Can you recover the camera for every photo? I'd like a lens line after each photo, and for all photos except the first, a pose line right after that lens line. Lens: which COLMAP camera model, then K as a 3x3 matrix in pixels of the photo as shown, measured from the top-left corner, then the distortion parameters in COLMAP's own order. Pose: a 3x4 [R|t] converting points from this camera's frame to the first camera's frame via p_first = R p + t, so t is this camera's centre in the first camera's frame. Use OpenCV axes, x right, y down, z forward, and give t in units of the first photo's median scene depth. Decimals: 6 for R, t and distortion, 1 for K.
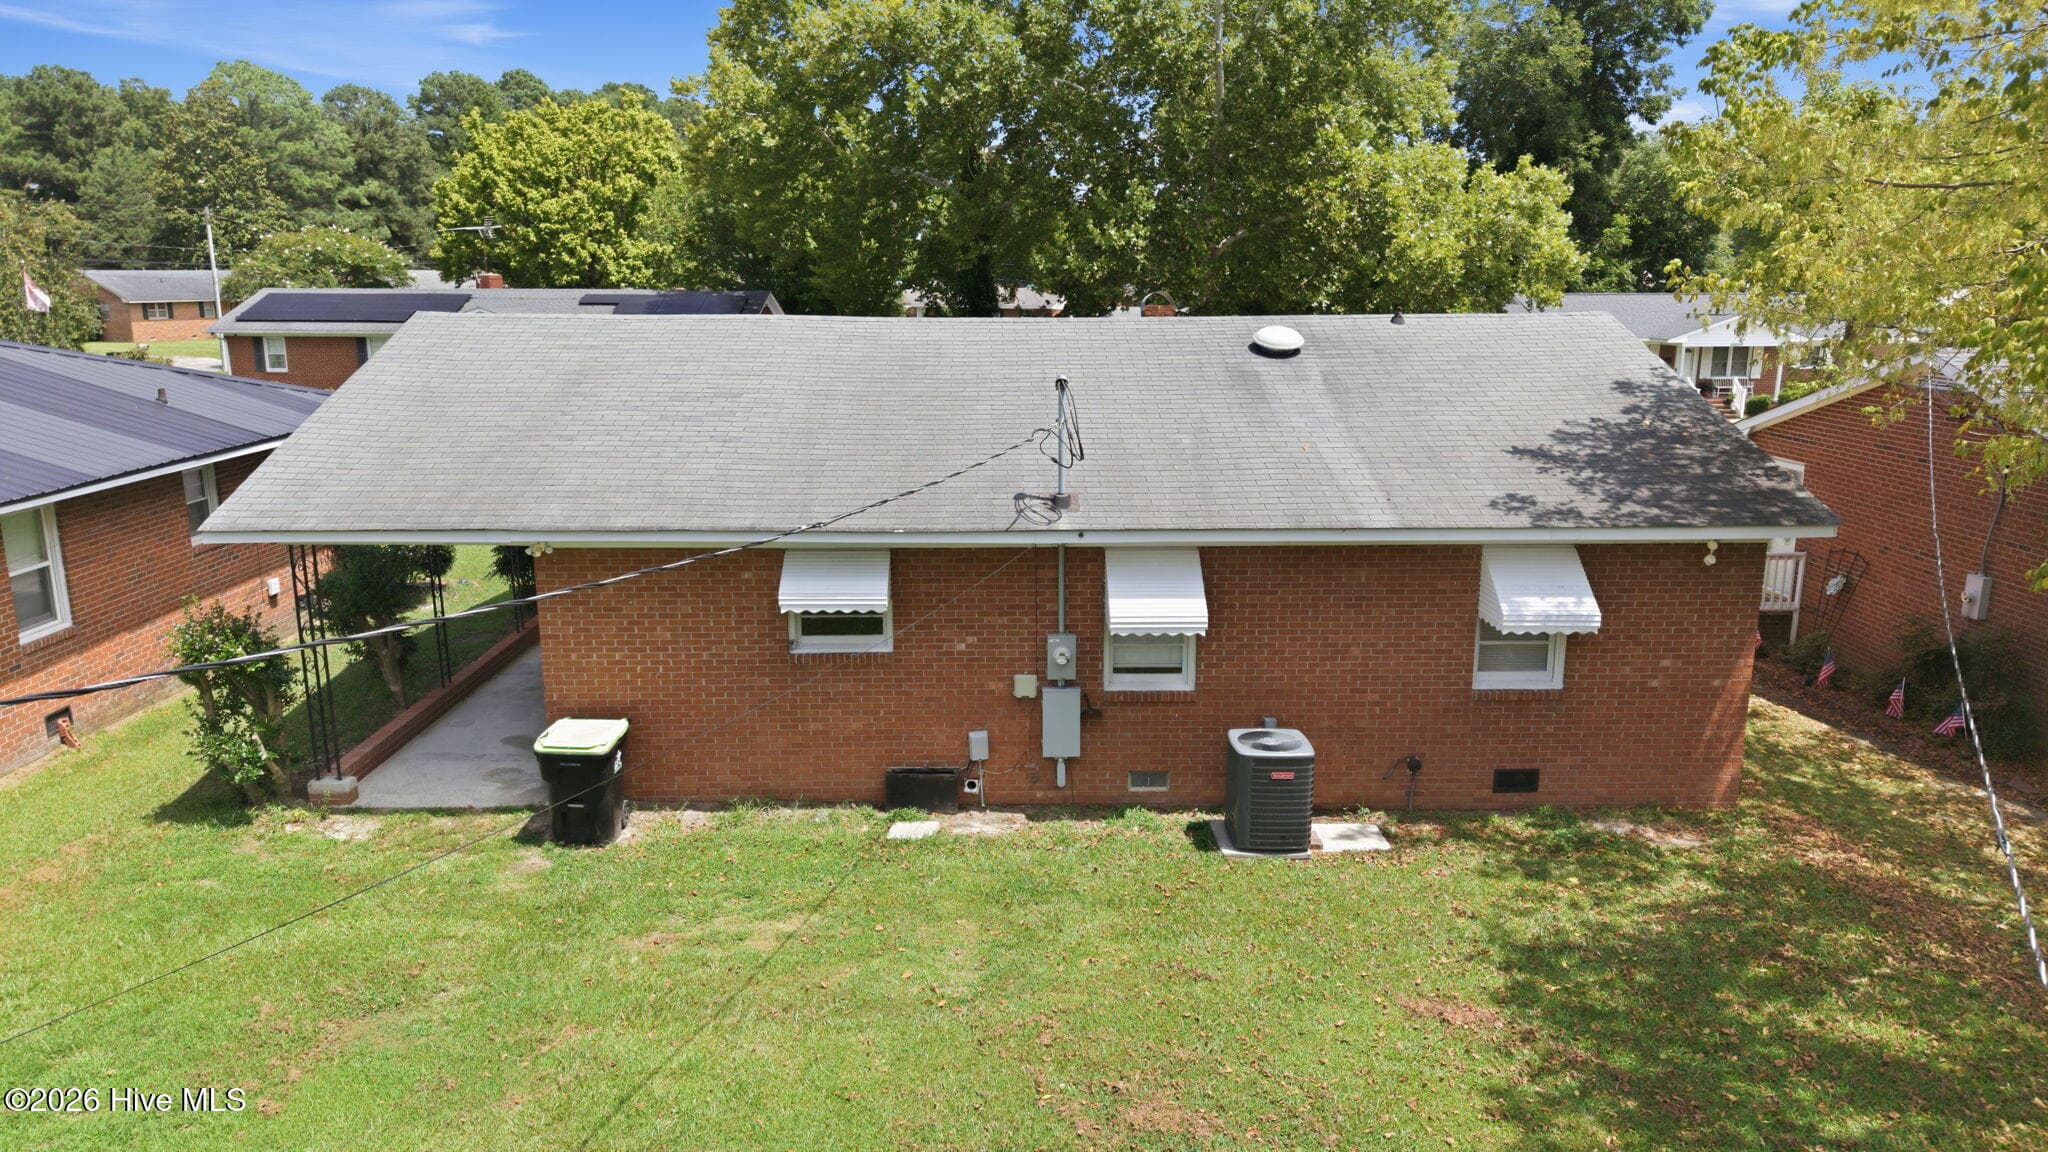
lens RADIAL K [[1376.5, 0, 1024.0], [0, 1376.5, 576.0], [0, 0, 1]] dist [0.090766, -0.162431]
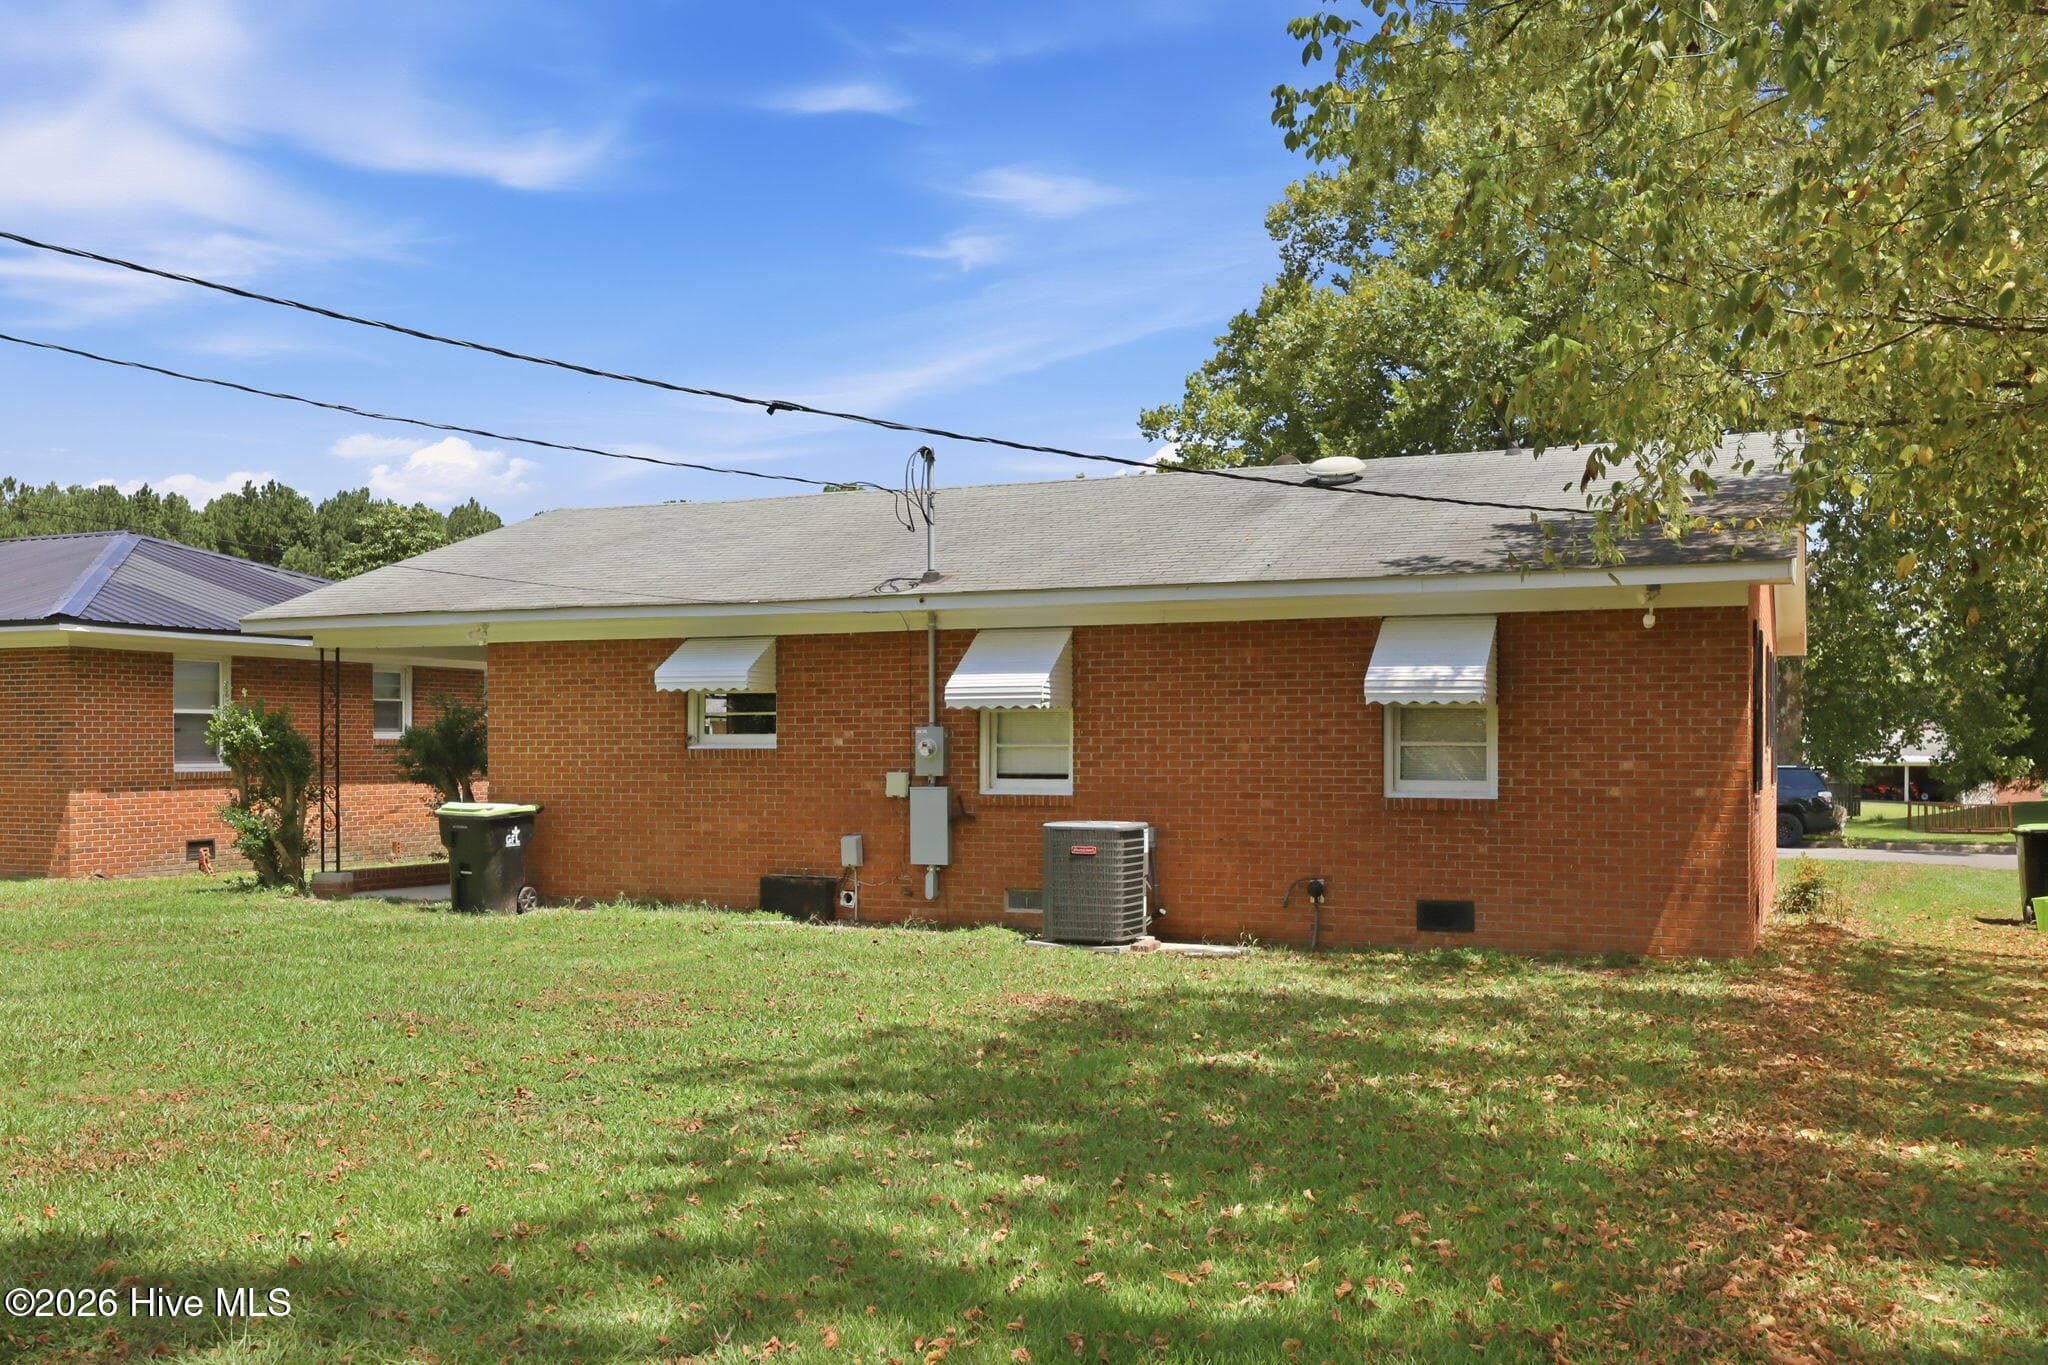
lens RADIAL K [[1869.3, 0, 1019.8], [0, 1869.3, 754.2], [0, 0, 1]] dist [-0.012131, -0.003596]
pose [[0.904835, -0.000863, -0.425762, 0.604212], [-0.090356, 0.976830, -0.194005, 0.293787], [0.416064, 0.214013, 0.883792, -0.072763]]
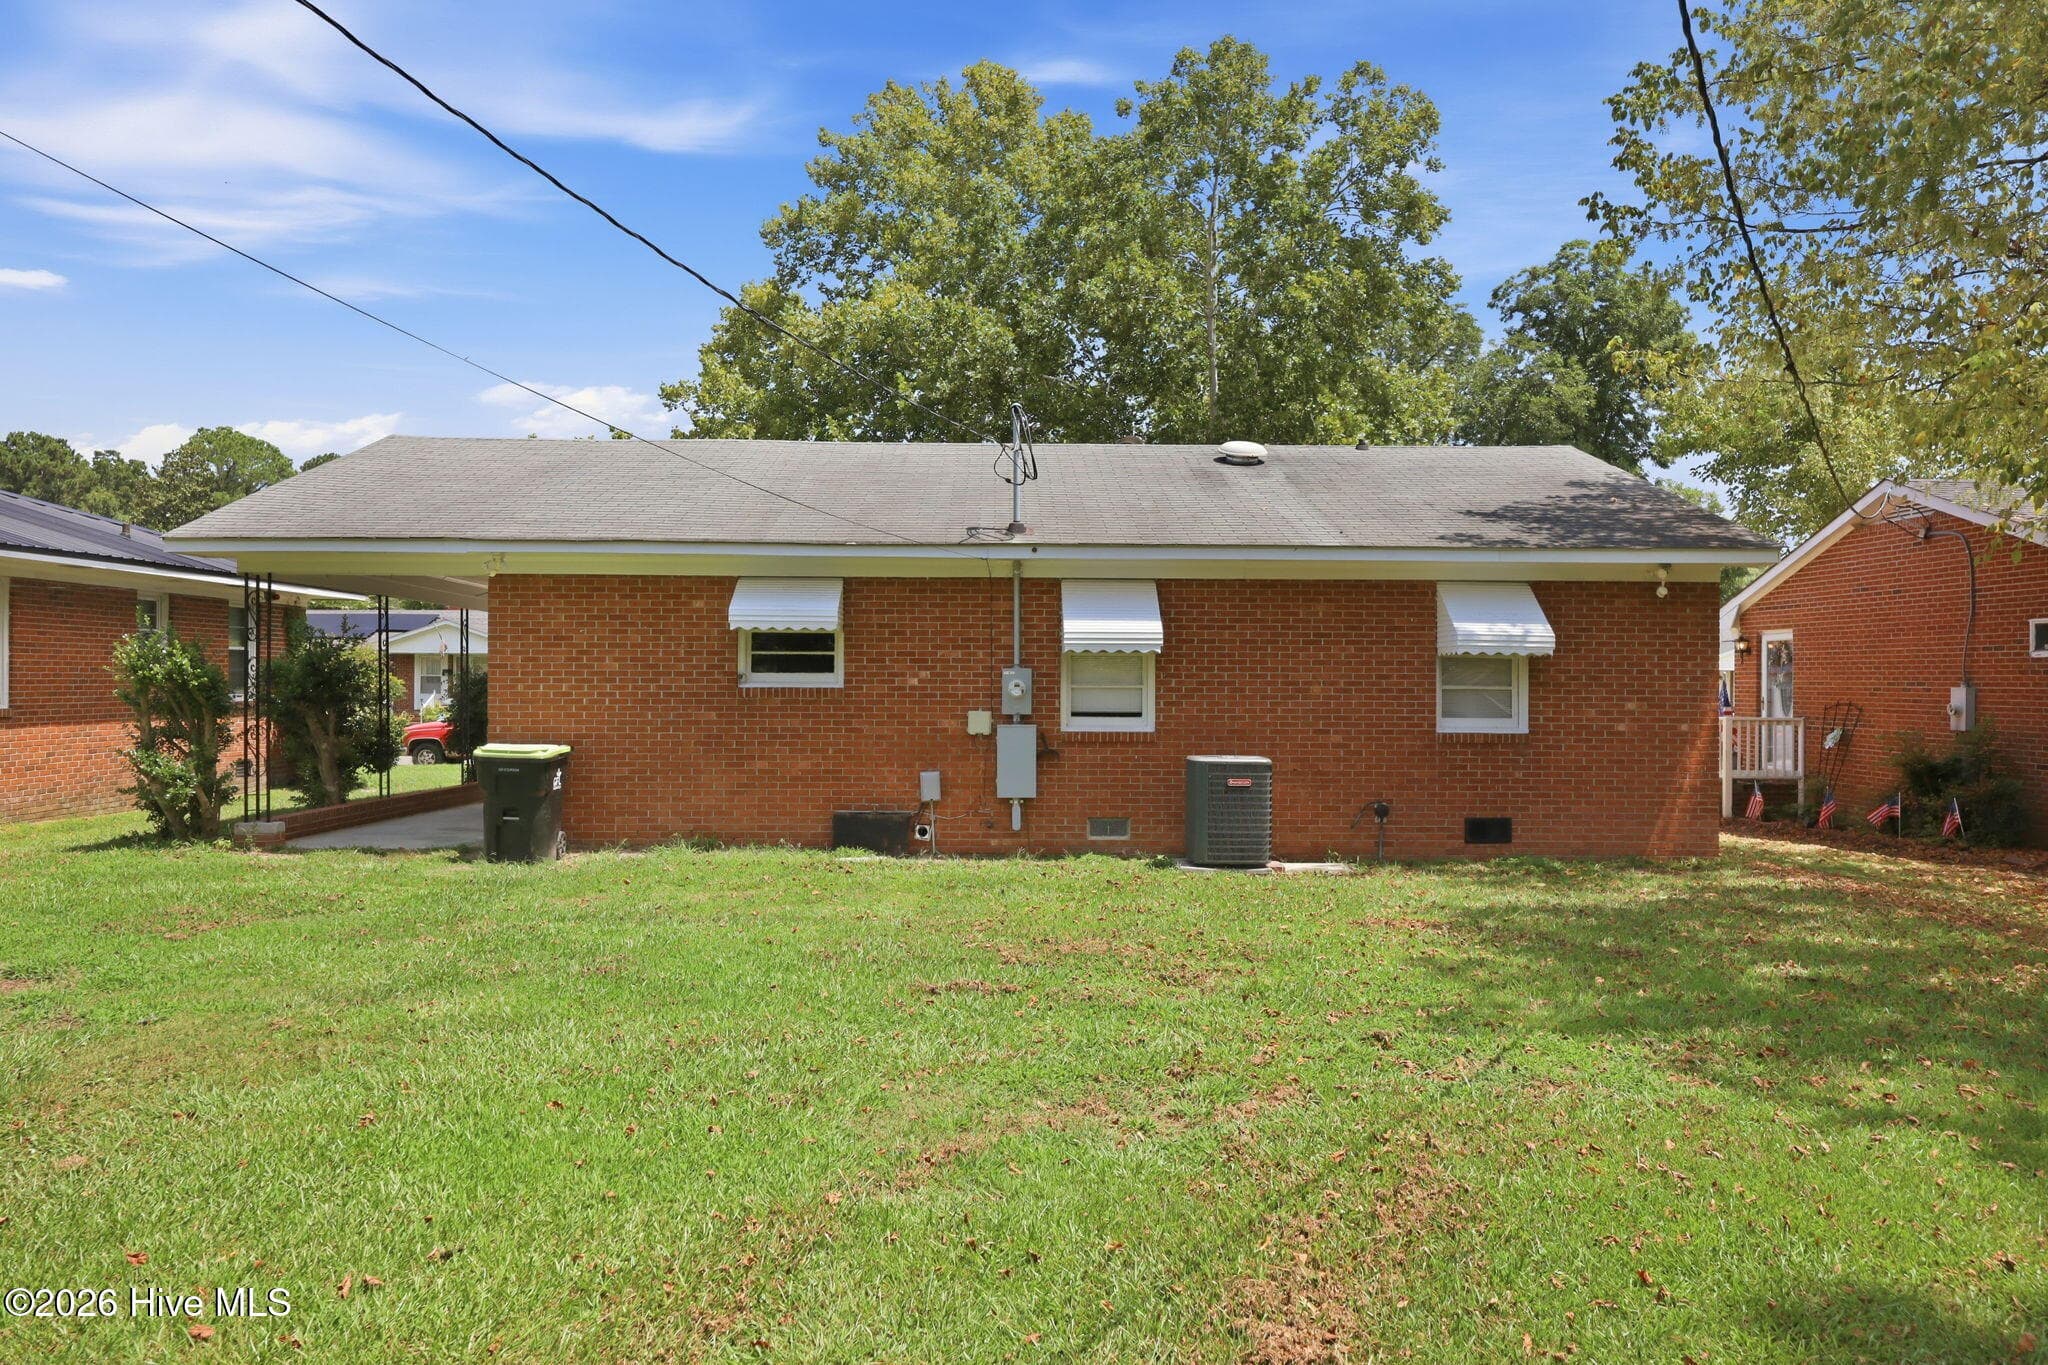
lens RADIAL K [[1520.8, 0, 1032.0], [0, 1520.8, 687.3], [0, 0, 1]] dist [-0.006519, 0.000911]
pose [[0.999991, 0.004210, -0.000697, 0.038697], [-0.004262, 0.977354, -0.211567, 0.281168], [-0.000209, 0.211568, 0.977363, -0.052443]]
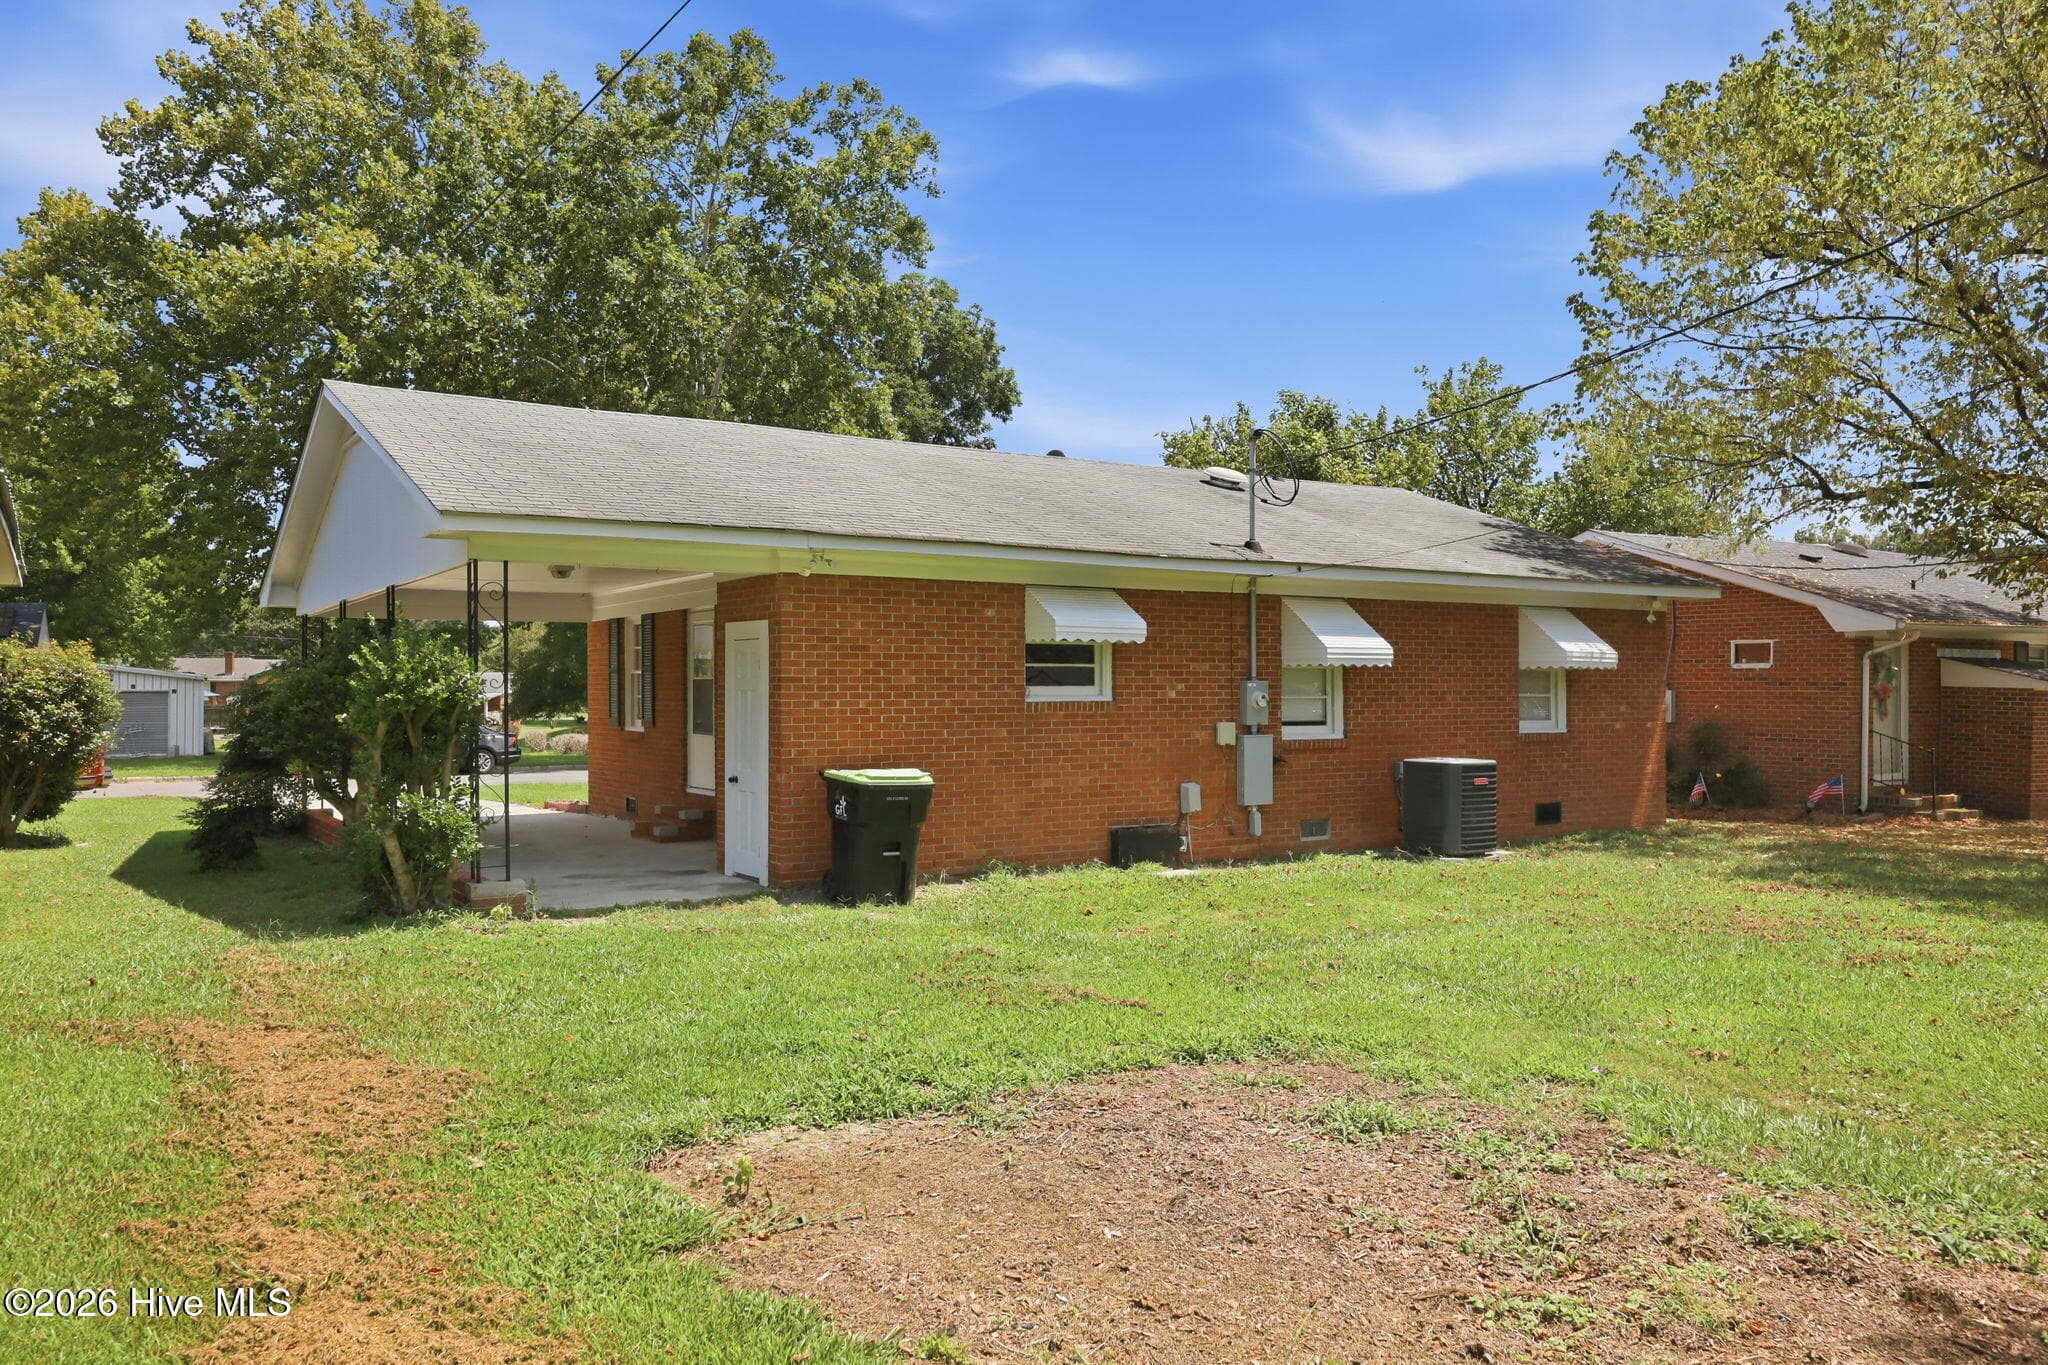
lens RADIAL K [[1520.8, 0, 1032.0], [0, 1520.8, 687.3], [0, 0, 1]] dist [-0.006519, 0.000911]
pose [[0.851304, -0.001620, 0.524670, -0.694430], [0.112460, 0.977317, -0.179455, 0.228479], [-0.512478, 0.211775, 0.832176, 0.147058]]
